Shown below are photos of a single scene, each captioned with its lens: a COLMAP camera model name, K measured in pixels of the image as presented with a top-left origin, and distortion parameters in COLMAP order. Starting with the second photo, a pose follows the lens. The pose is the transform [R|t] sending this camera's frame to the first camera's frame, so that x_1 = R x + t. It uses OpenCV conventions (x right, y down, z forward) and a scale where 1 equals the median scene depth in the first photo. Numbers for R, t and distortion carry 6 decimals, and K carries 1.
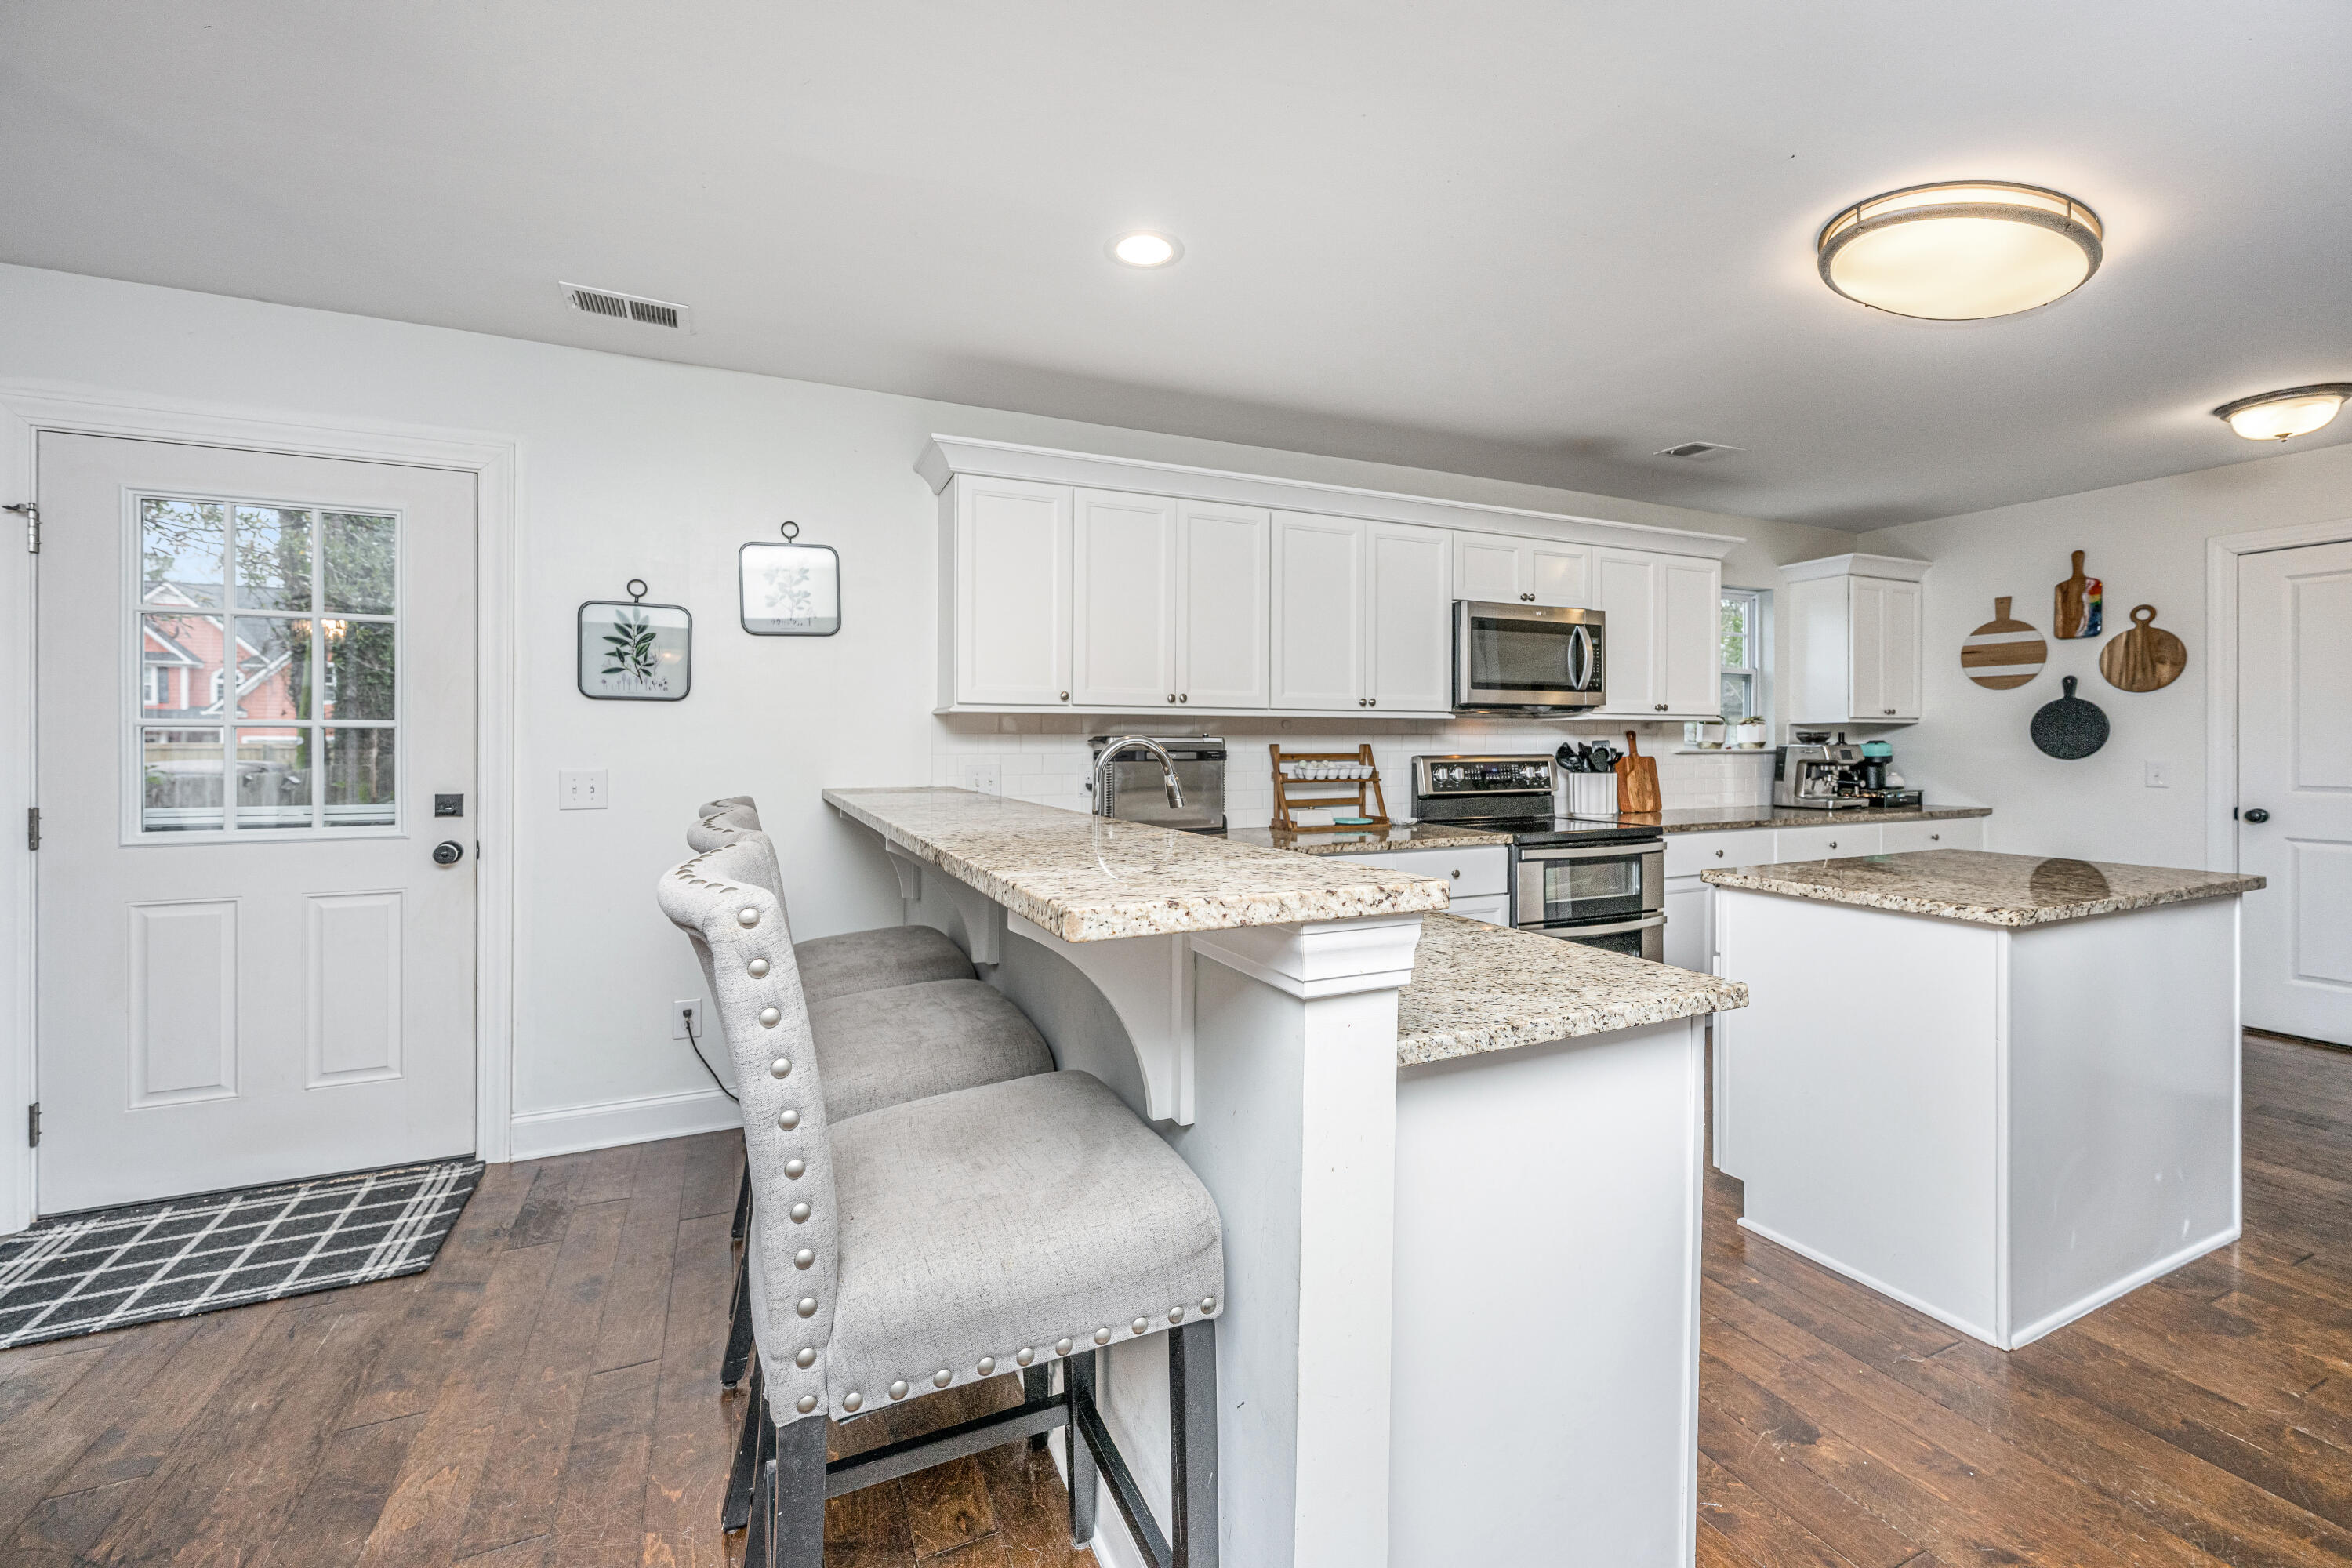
lens RADIAL K [[933.7, 0, 1192.9], [0, 933.7, 740.1], [0, 0, 1]] dist [0.006108, -0.001773]
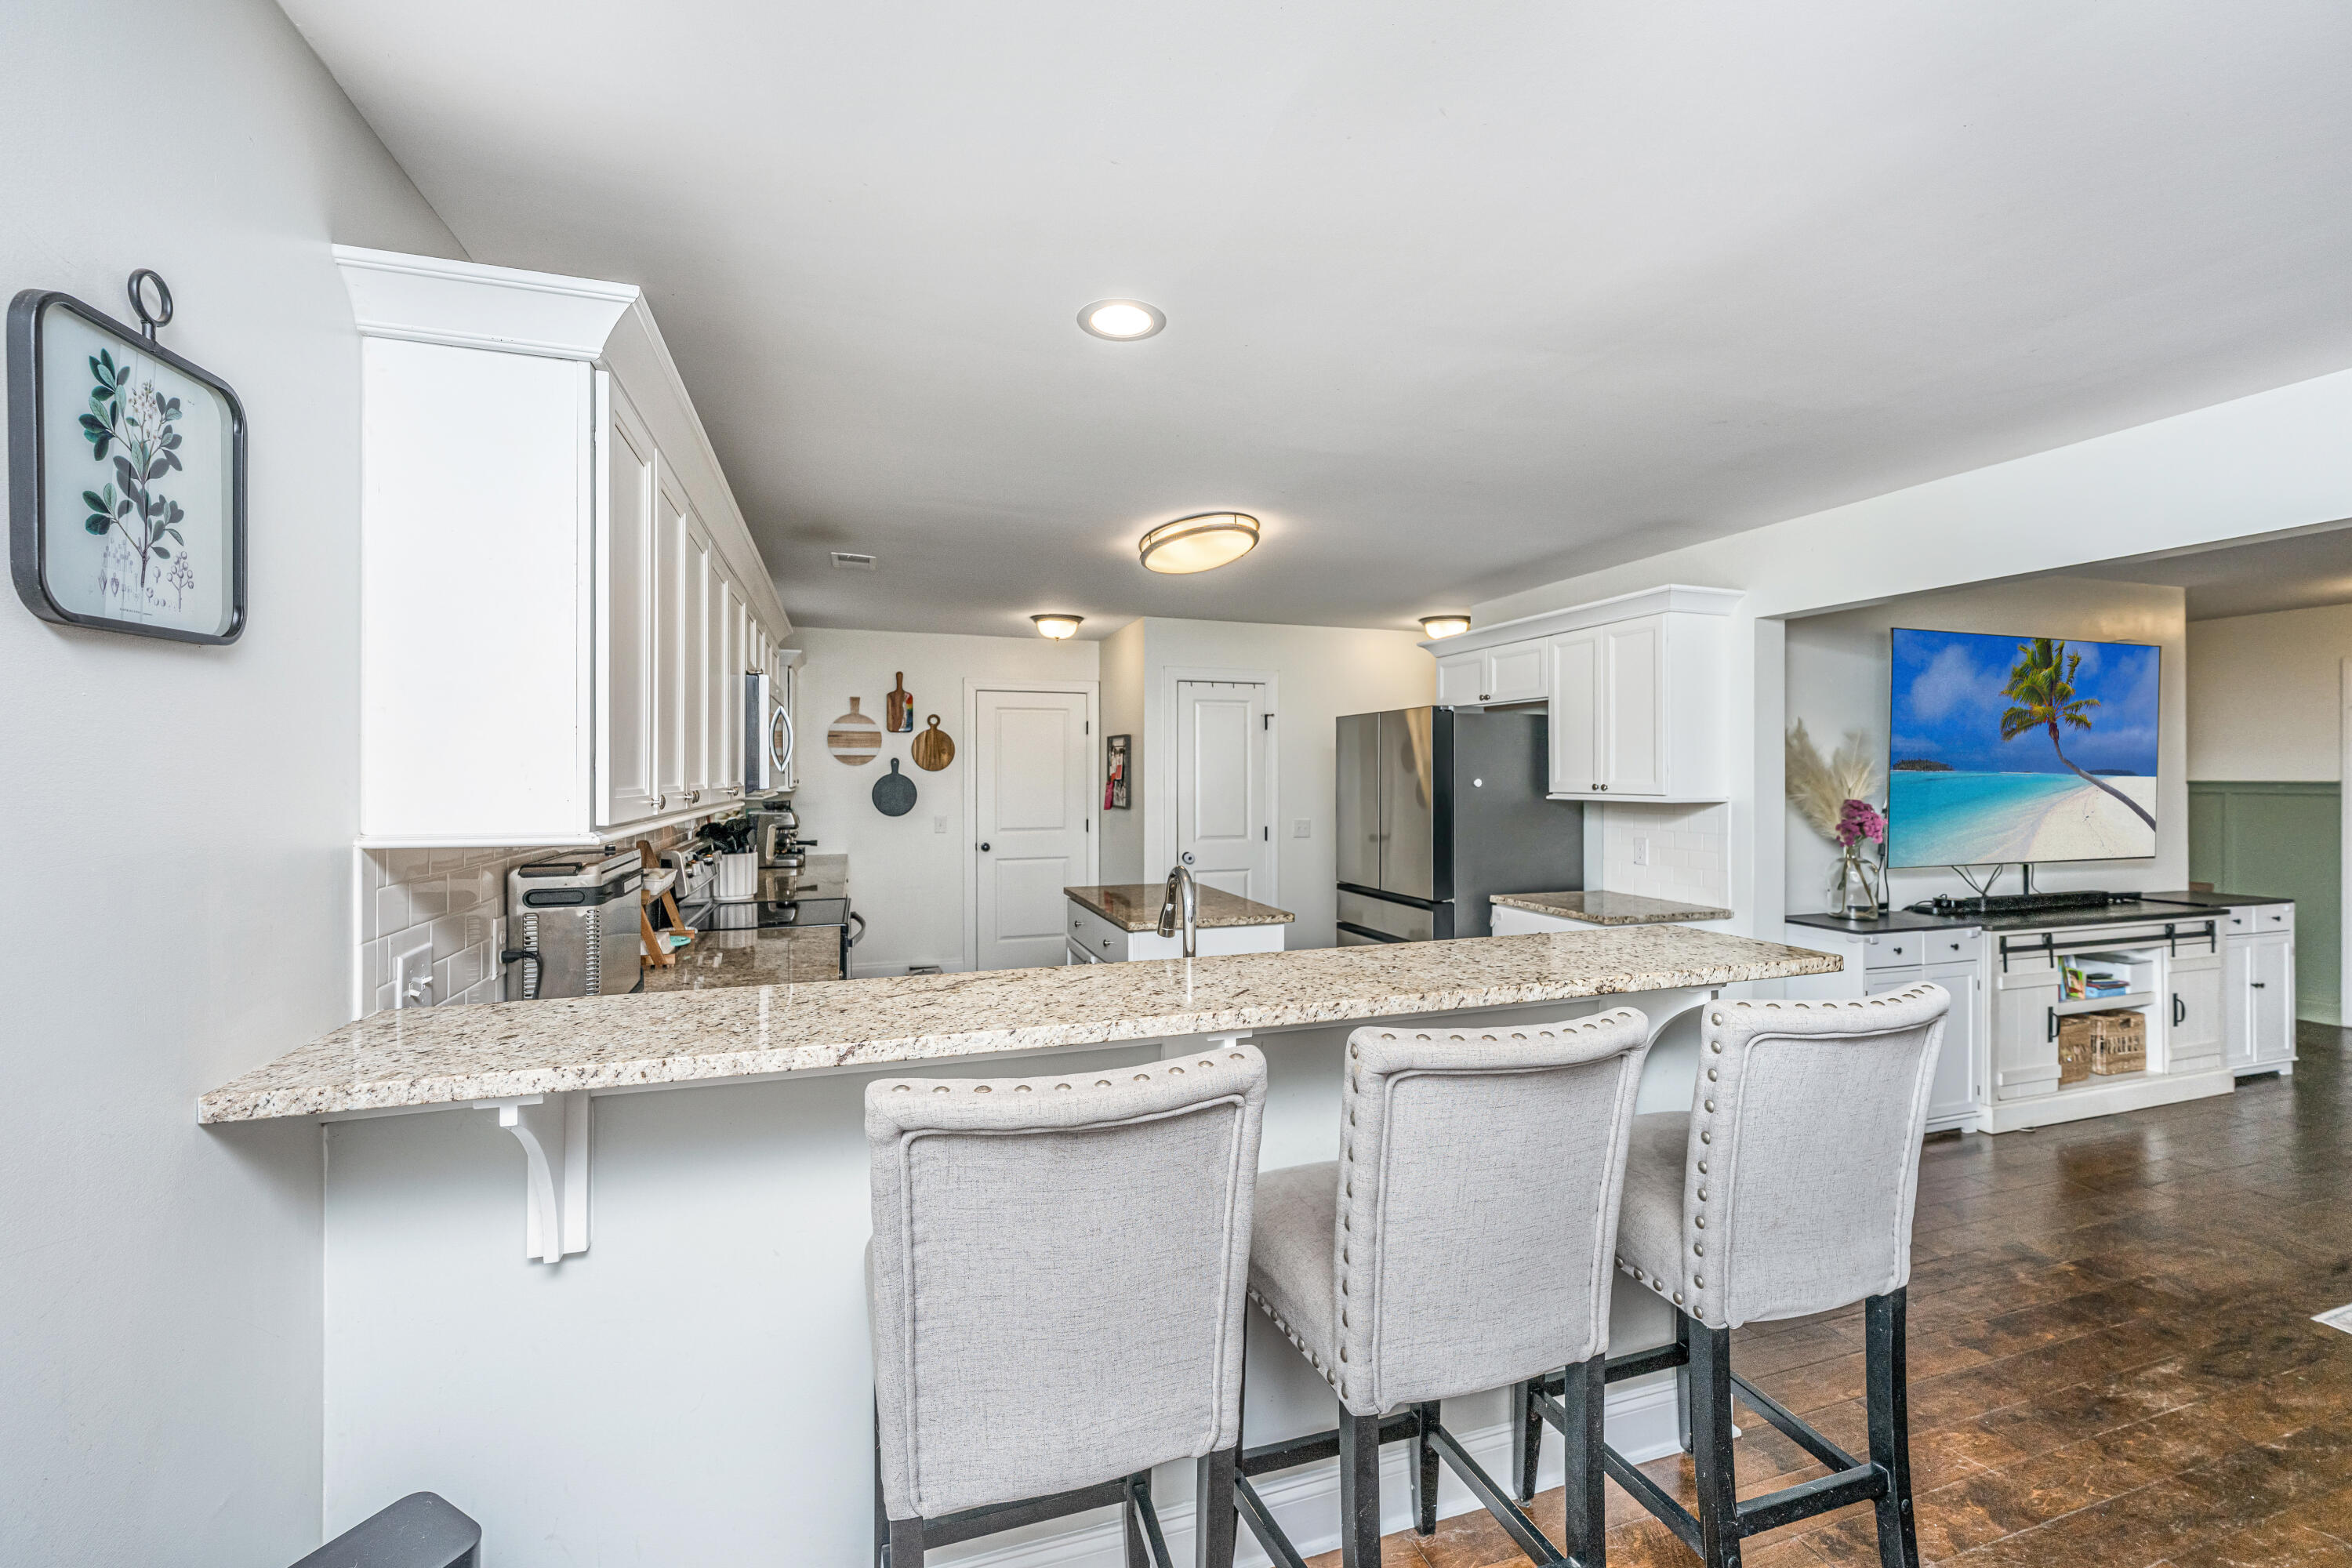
lens RADIAL K [[959.2, 0, 1156.7], [0, 959.2, 762.9], [0, 0, 1]] dist [0.001678, 0.000435]
pose [[0.123419, 0.012536, 0.992276, -0.582971], [-0.004353, 0.999917, -0.012091, -0.054915], [-0.992345, -0.002827, 0.123463, 0.513812]]
